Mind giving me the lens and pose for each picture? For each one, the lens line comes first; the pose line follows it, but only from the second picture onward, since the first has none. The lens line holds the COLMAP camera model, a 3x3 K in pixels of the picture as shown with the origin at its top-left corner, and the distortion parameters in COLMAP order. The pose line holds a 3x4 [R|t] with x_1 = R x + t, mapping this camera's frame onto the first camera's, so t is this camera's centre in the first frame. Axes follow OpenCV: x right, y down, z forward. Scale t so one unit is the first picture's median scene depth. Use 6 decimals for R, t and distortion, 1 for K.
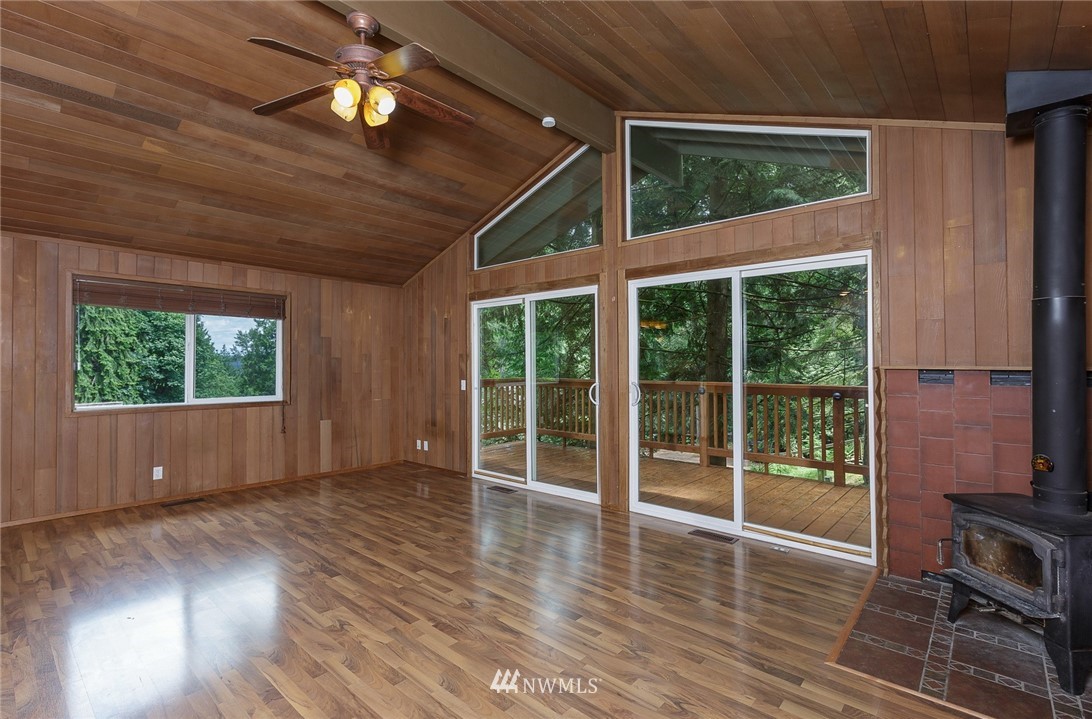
lens RADIAL K [[523.1, 0, 543.8], [0, 523.1, 351.8], [0, 0, 1]] dist [-0.001373, -0.000207]
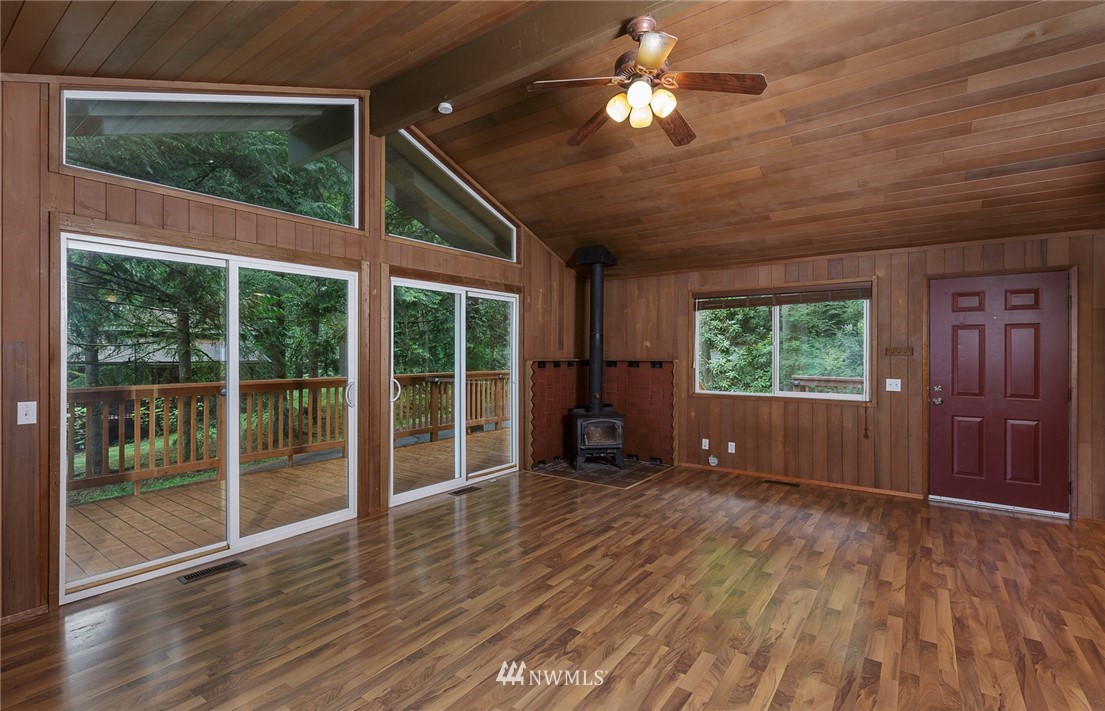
lens RADIAL K [[489.7, 0, 554.2], [0, 489.7, 350.8], [0, 0, 1]] dist [-0.002675, -0.000697]
pose [[-0.098428, 0.011197, 0.995081, -1.011431], [-0.015842, 0.999792, -0.012817, 0.015515], [-0.995018, -0.017026, -0.098231, 0.992751]]
